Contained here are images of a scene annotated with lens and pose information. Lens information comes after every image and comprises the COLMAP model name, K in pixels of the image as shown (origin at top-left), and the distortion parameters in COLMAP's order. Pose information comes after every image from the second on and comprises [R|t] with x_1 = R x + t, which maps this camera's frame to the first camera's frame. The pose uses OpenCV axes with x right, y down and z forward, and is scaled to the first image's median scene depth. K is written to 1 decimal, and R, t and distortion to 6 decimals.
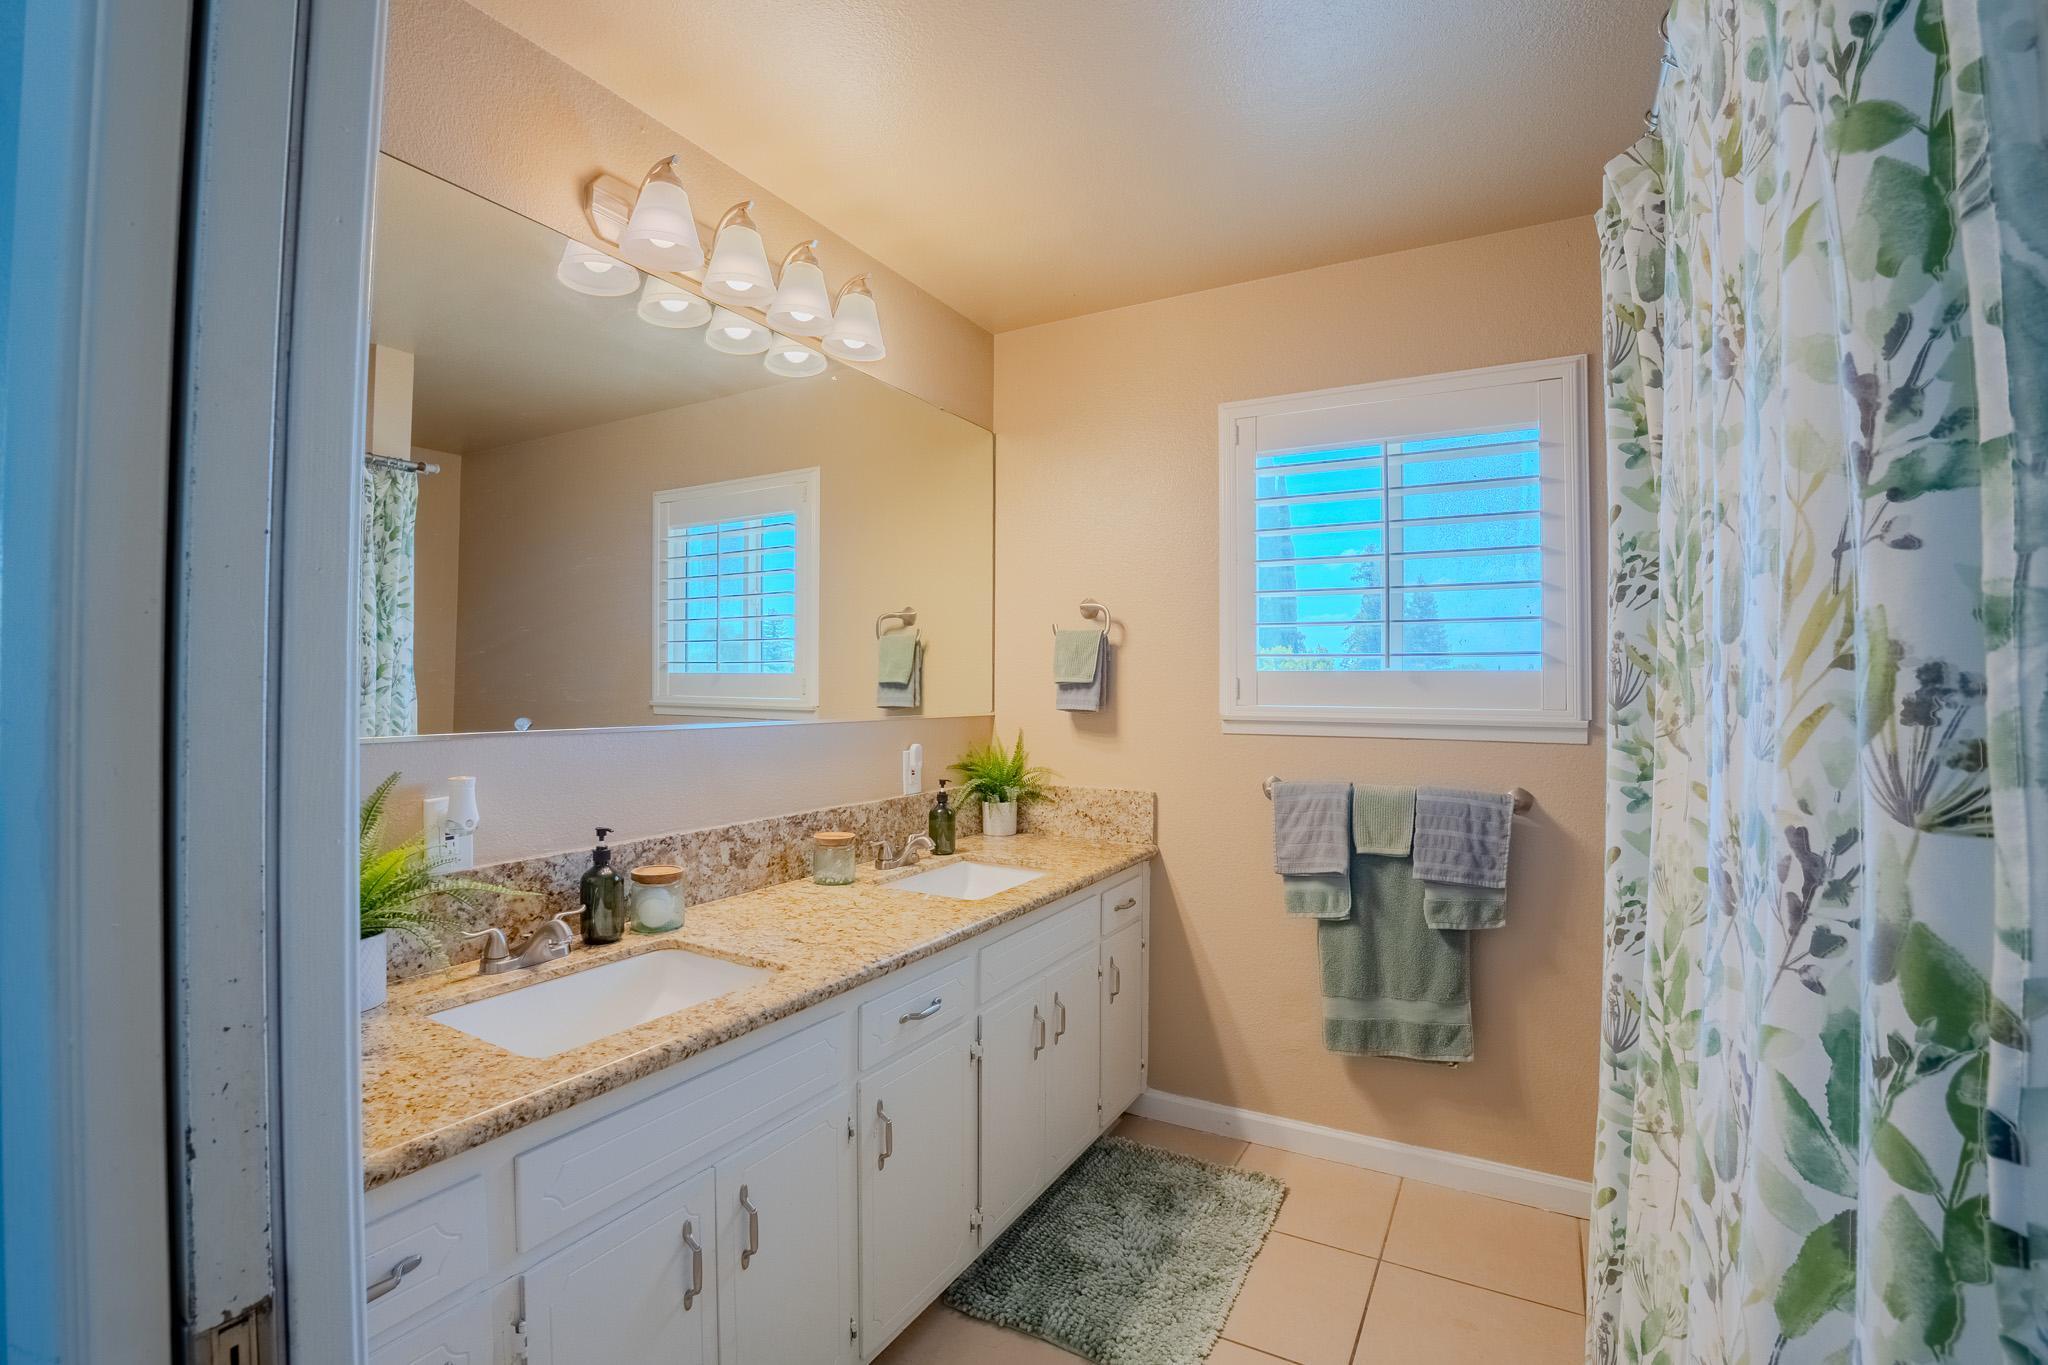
lens RADIAL K [[913.8, 0, 1028.9], [0, 913.8, 676.1], [0, 0, 1]] dist [-0.000143, -0.000010]
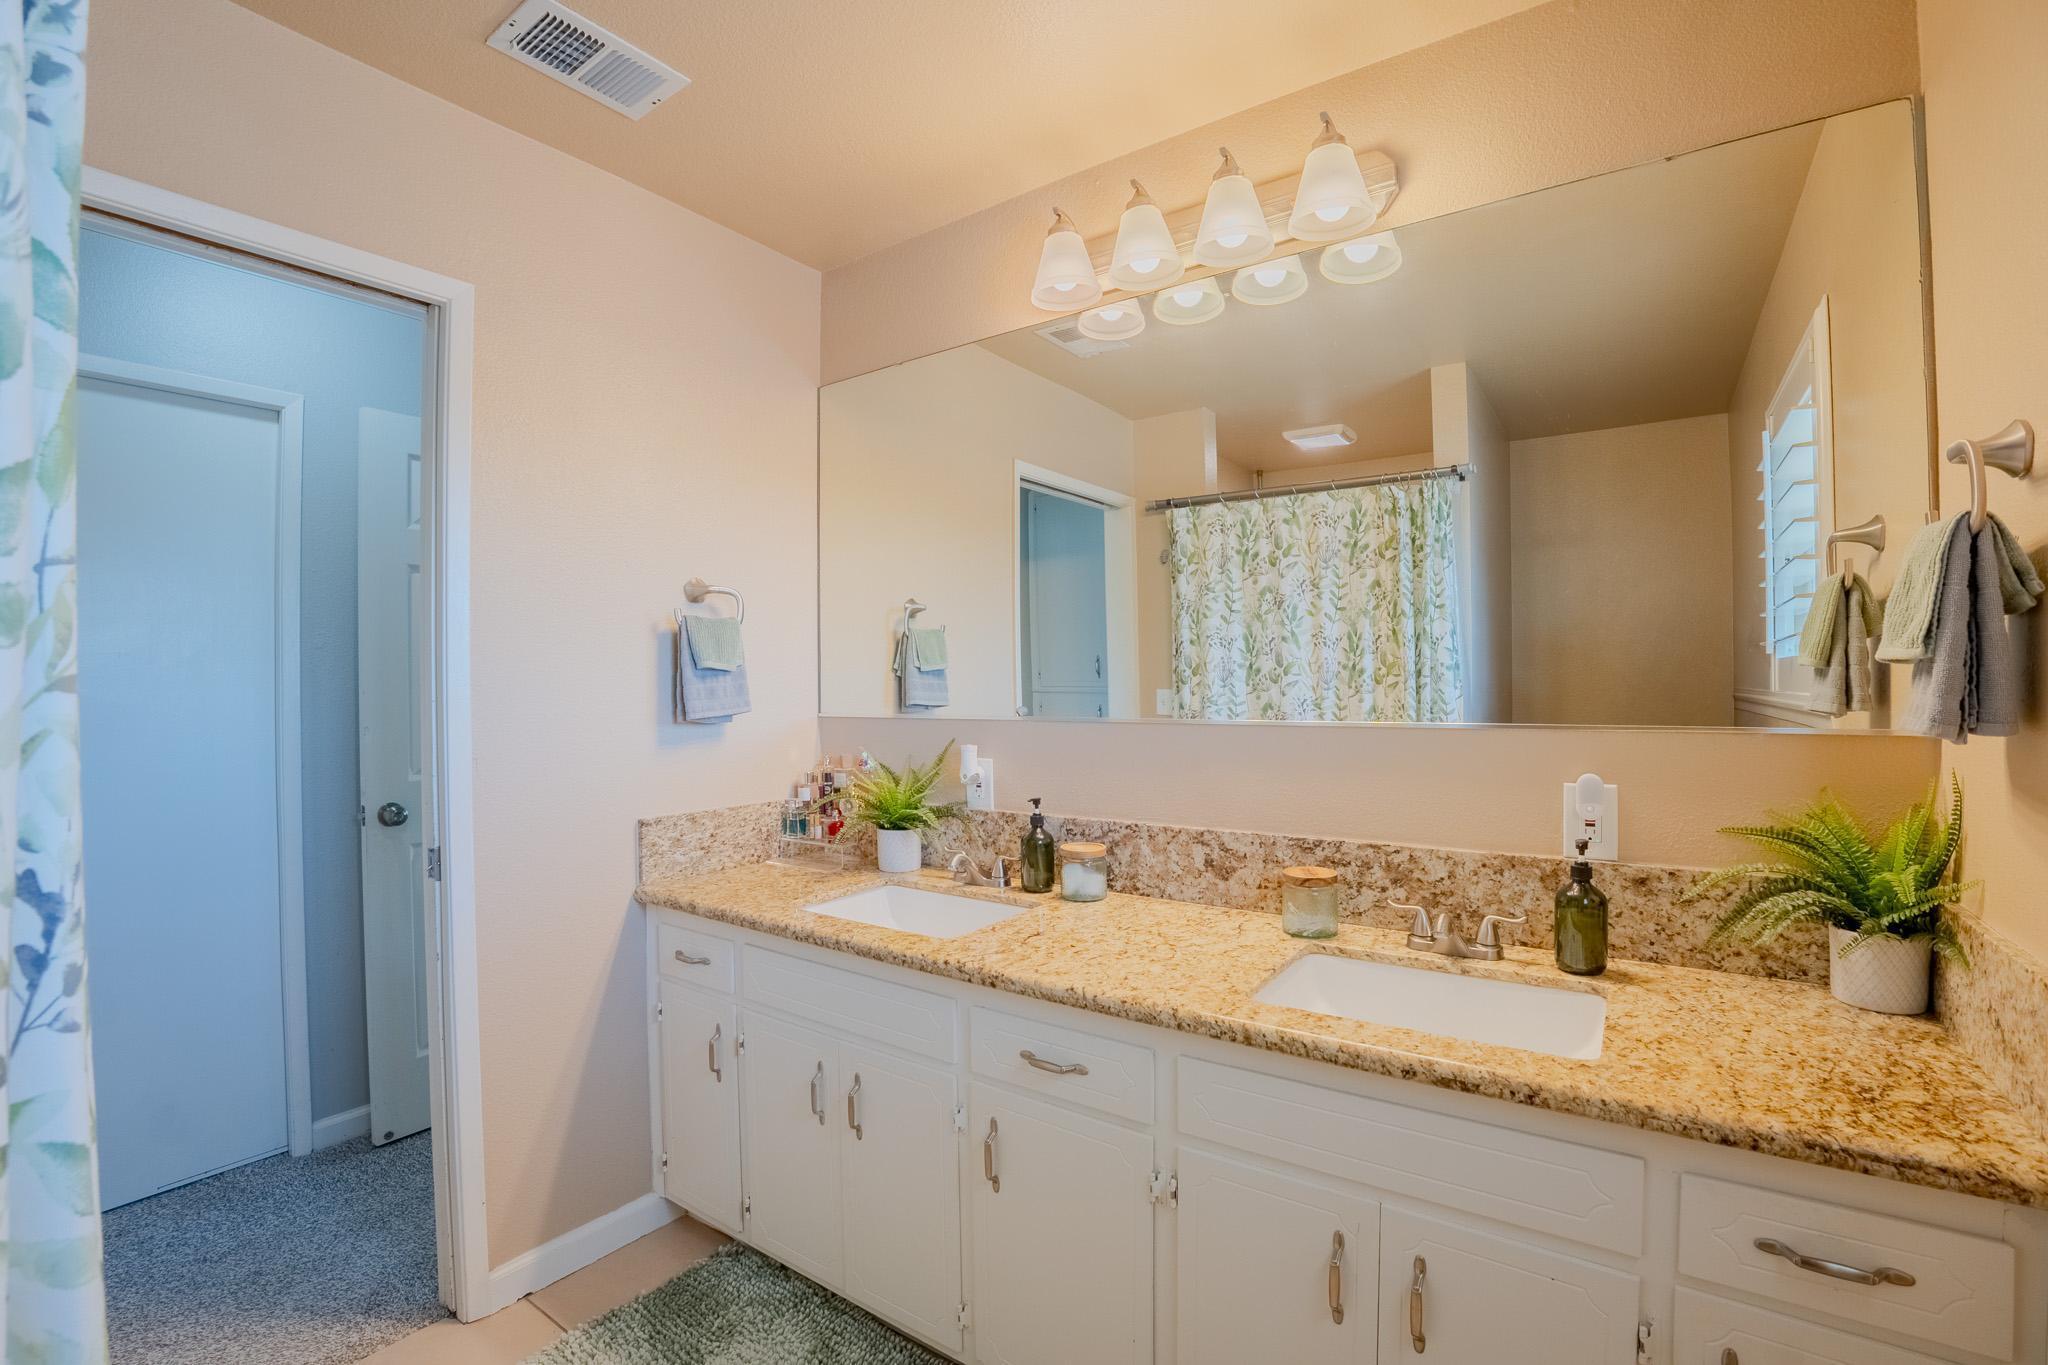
lens RADIAL K [[895.3, 0, 1026.1], [0, 895.3, 693.6], [0, 0, 1]] dist [-0.046623, 0.000146]
pose [[-0.100100, -0.001848, -0.994976, 0.607823], [0.021119, 0.999769, -0.003982, 0.025697], [0.994753, -0.021412, -0.100038, 0.928678]]
